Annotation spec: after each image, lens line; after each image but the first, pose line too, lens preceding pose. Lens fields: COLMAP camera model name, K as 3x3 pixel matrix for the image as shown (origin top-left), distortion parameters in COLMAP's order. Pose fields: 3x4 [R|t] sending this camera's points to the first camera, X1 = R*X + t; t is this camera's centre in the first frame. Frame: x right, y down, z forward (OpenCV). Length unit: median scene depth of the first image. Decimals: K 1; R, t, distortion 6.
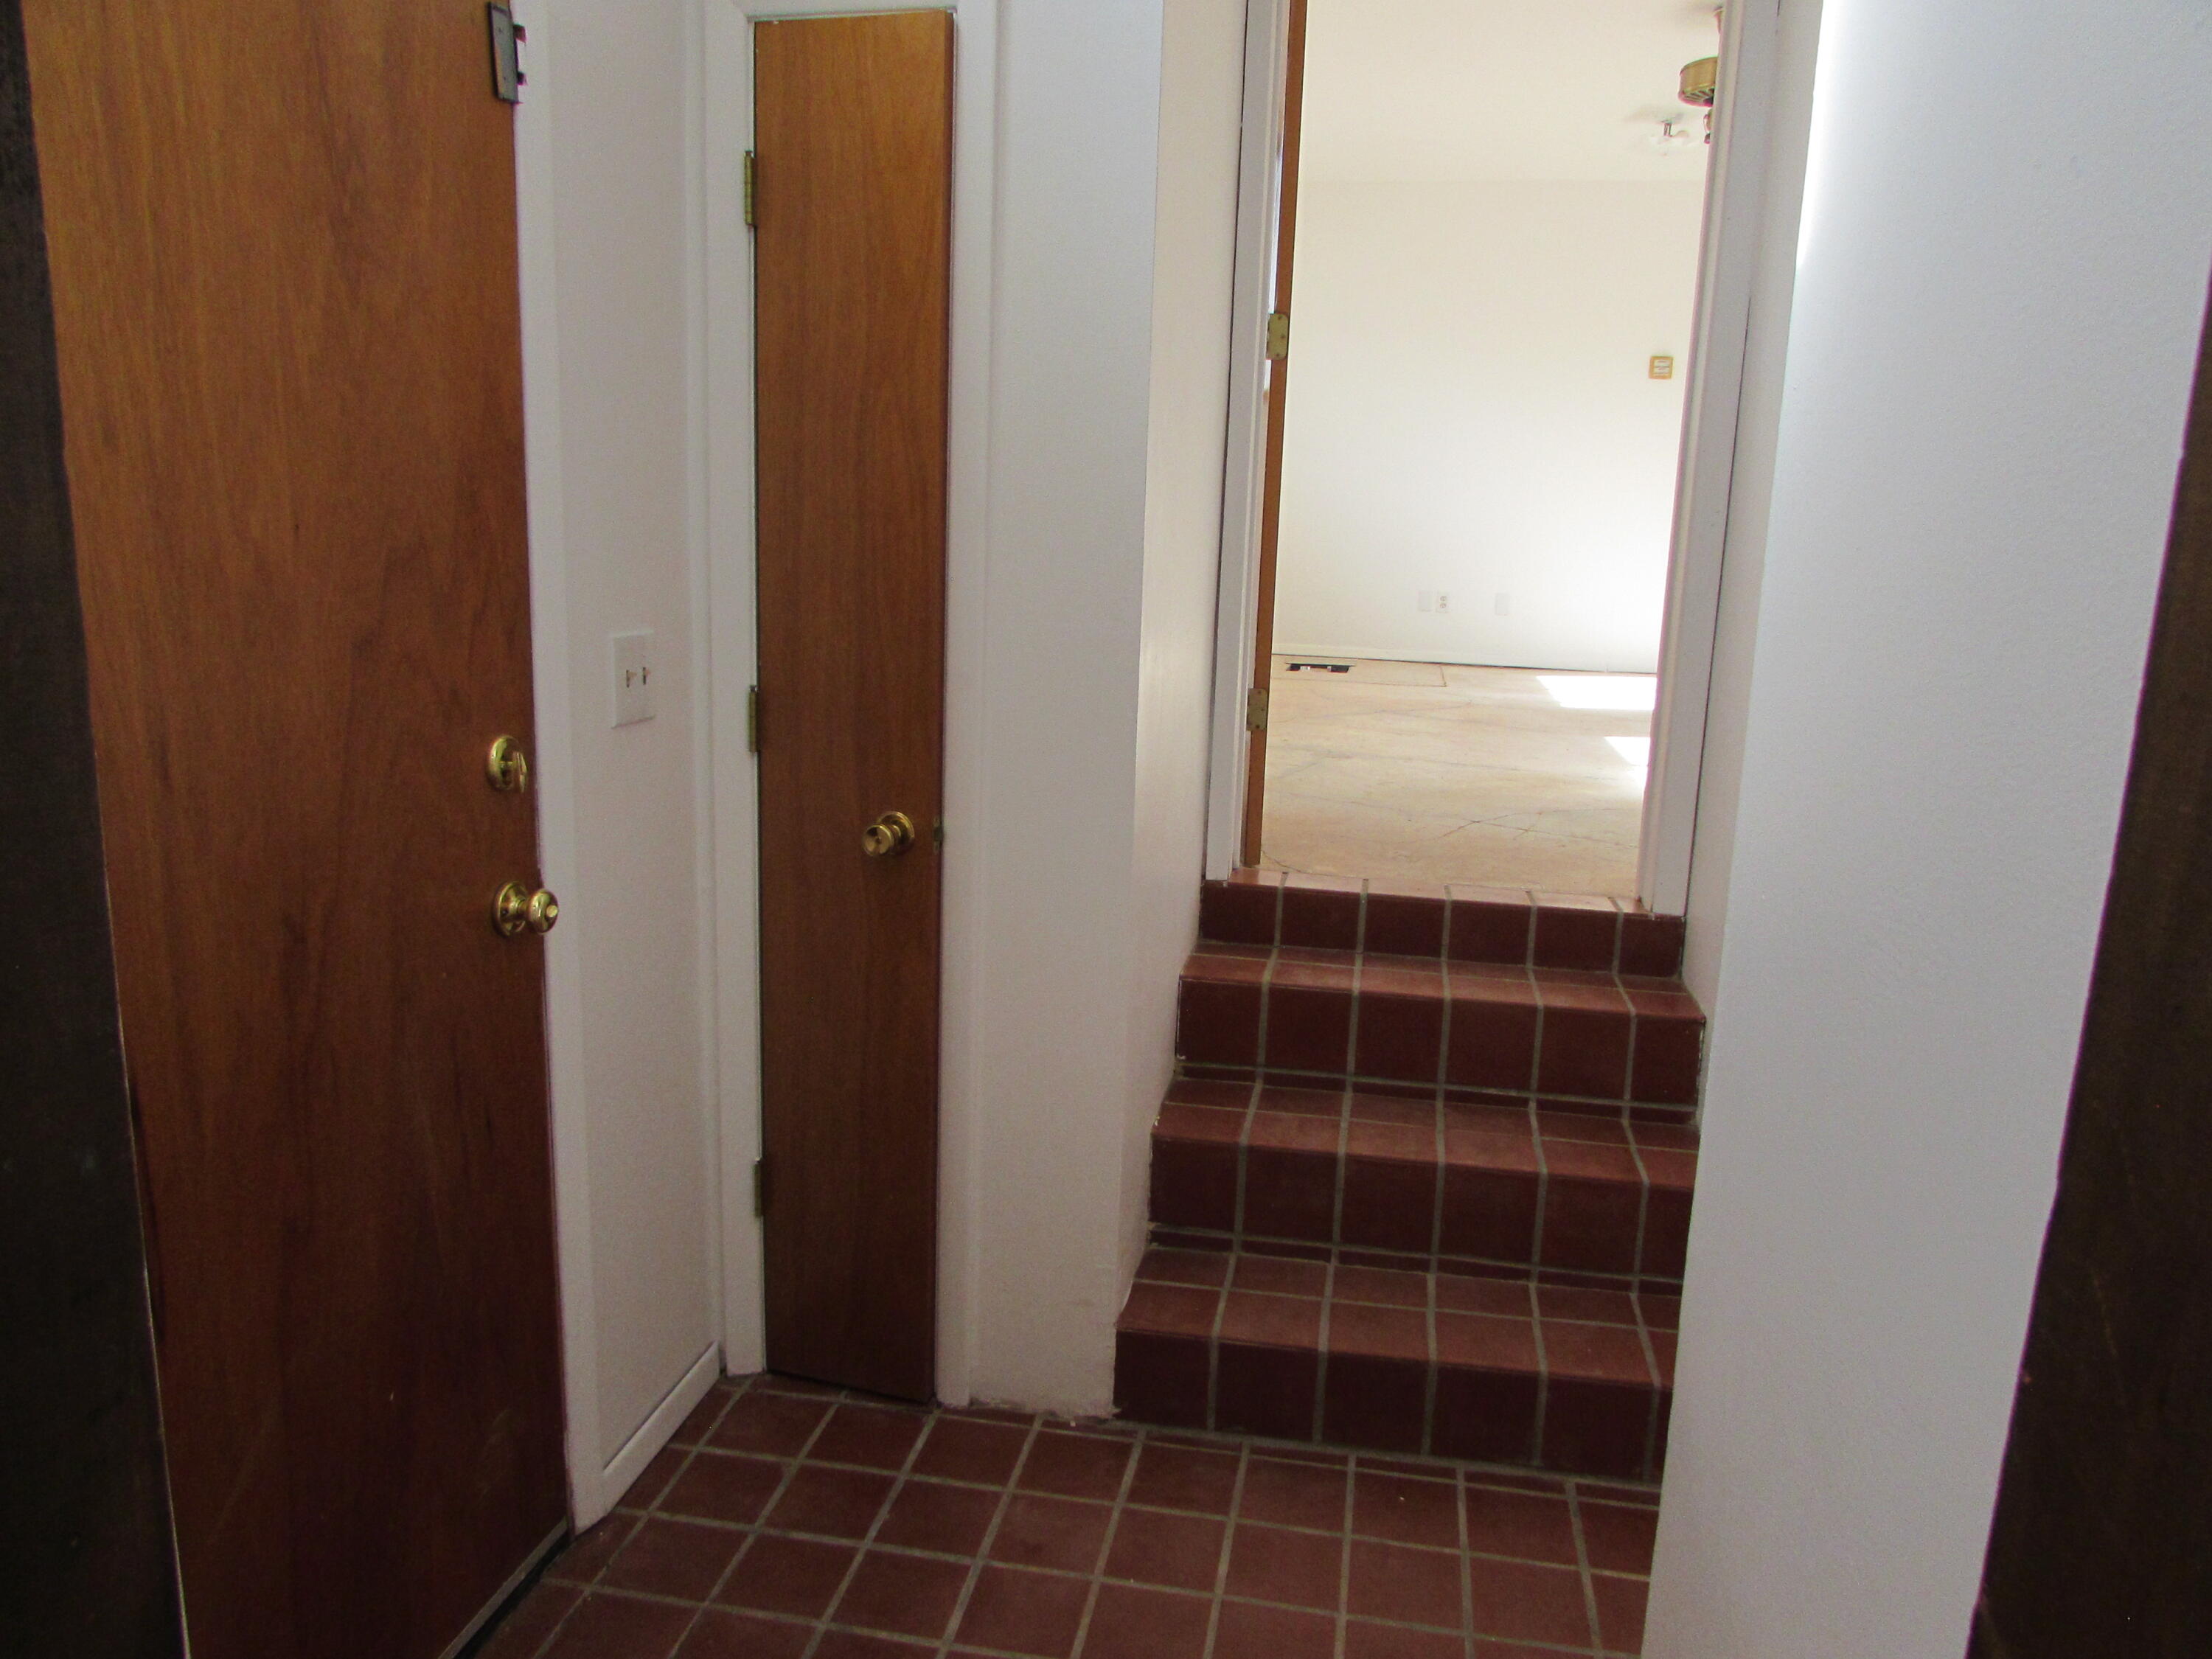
lens RADIAL K [[1565.7, 0, 1113.1], [0, 1565.7, 832.7], [0, 0, 1]] dist [-0.034630, 0.020322]
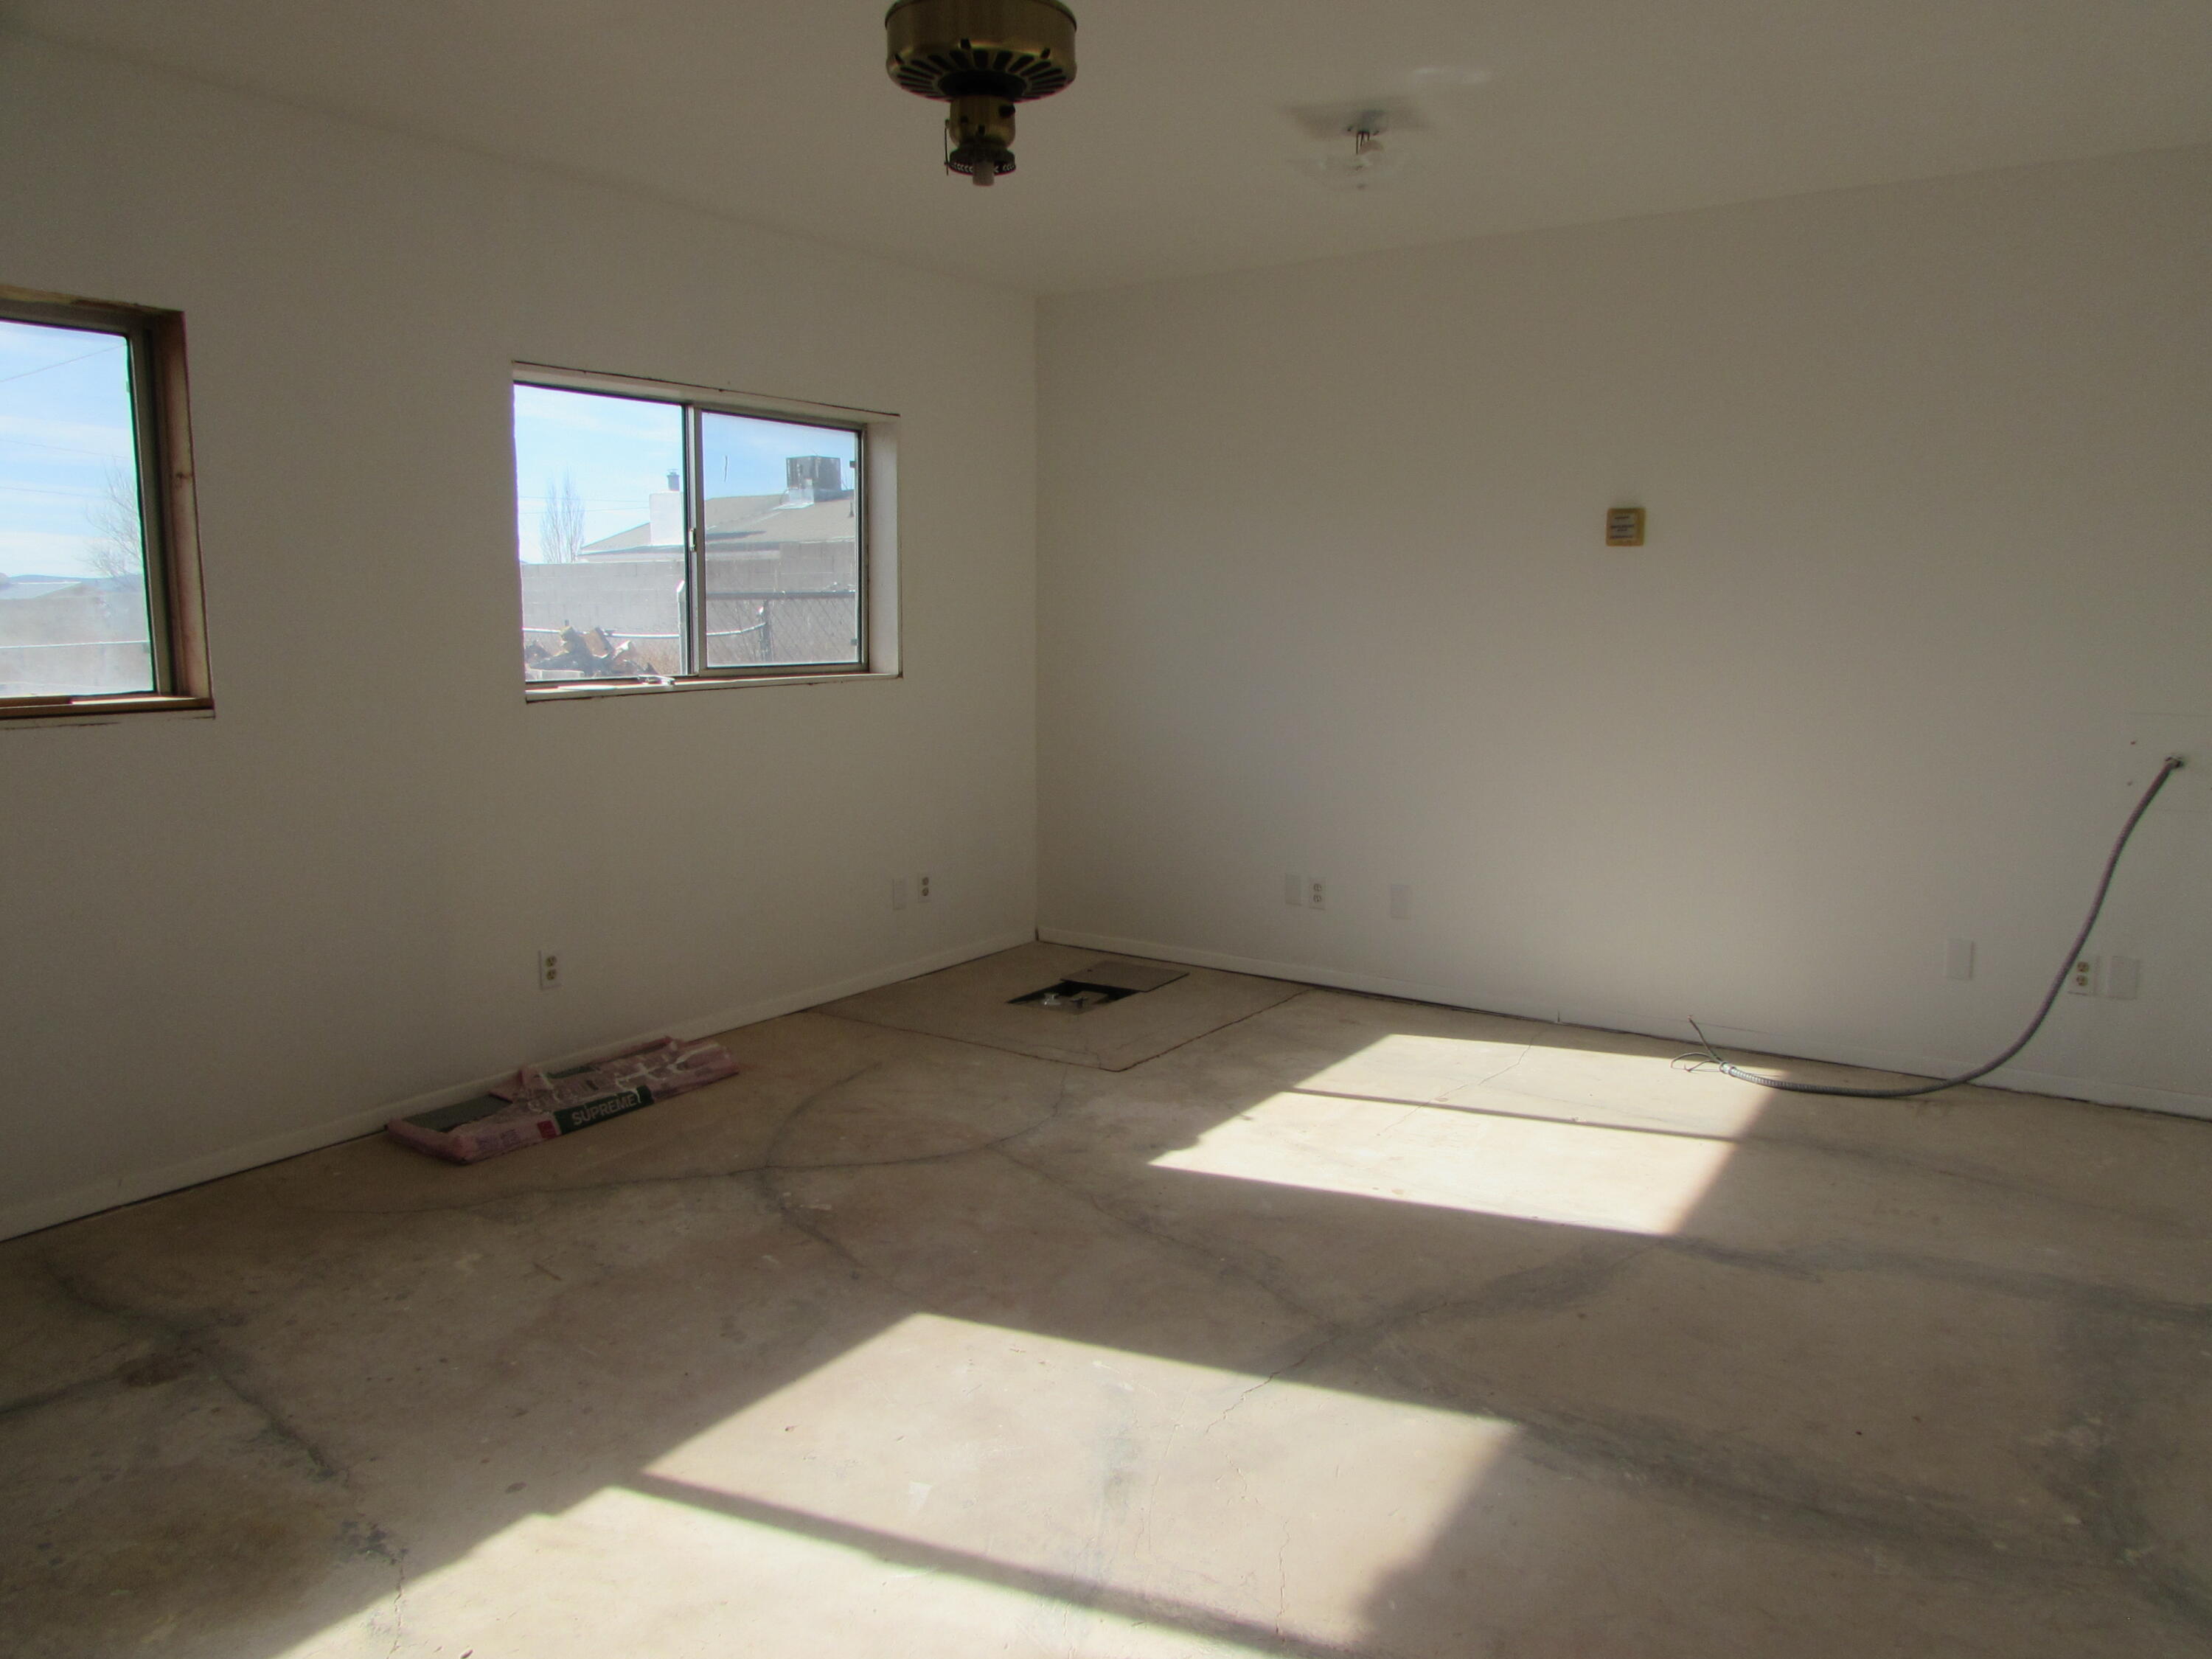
lens RADIAL K [[1565.7, 0, 1113.1], [0, 1565.7, 832.7], [0, 0, 1]] dist [-0.034630, 0.020322]
pose [[0.914285, 0.032368, -0.403775, 0.415559], [-0.054032, 0.997640, -0.042374, -0.147440], [0.401451, 0.060559, 0.913876, 0.386268]]
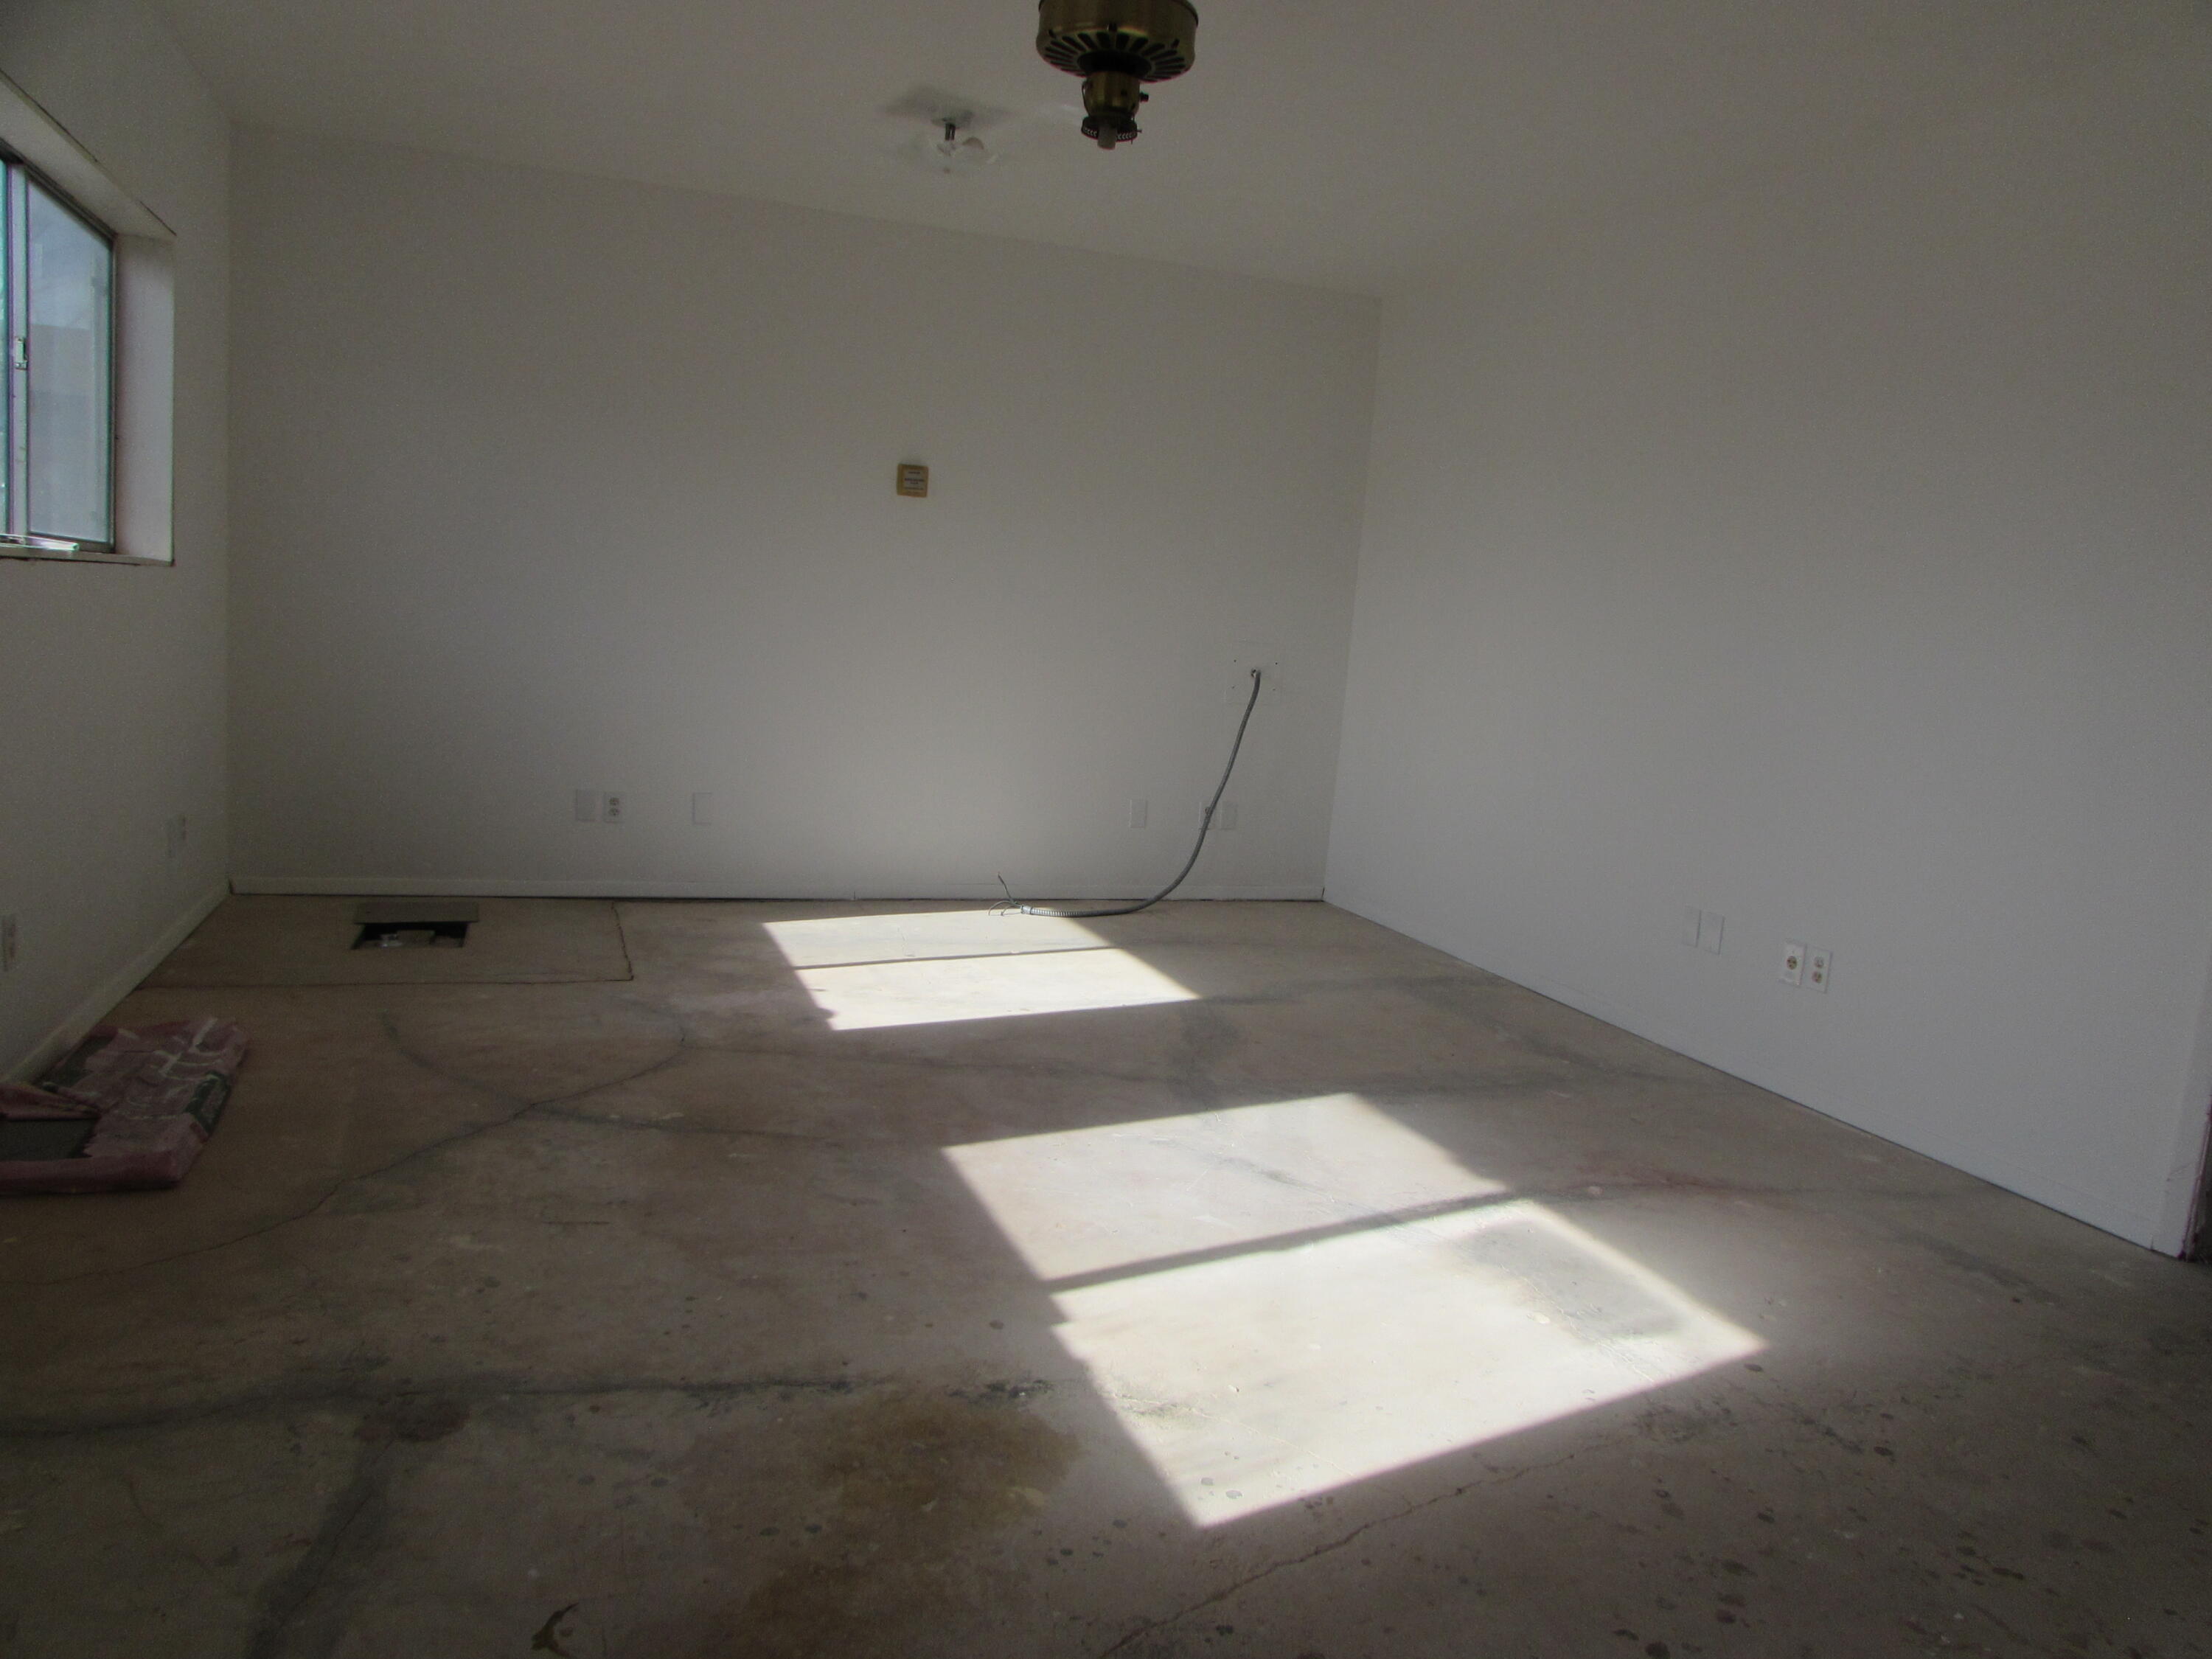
lens RADIAL K [[1565.7, 0, 1113.1], [0, 1565.7, 832.7], [0, 0, 1]] dist [-0.034630, 0.020322]
pose [[0.861112, -0.035456, 0.507177, 0.060821], [0.053896, 0.998310, -0.021718, -0.116592], [-0.505550, 0.046036, 0.861568, 0.340467]]
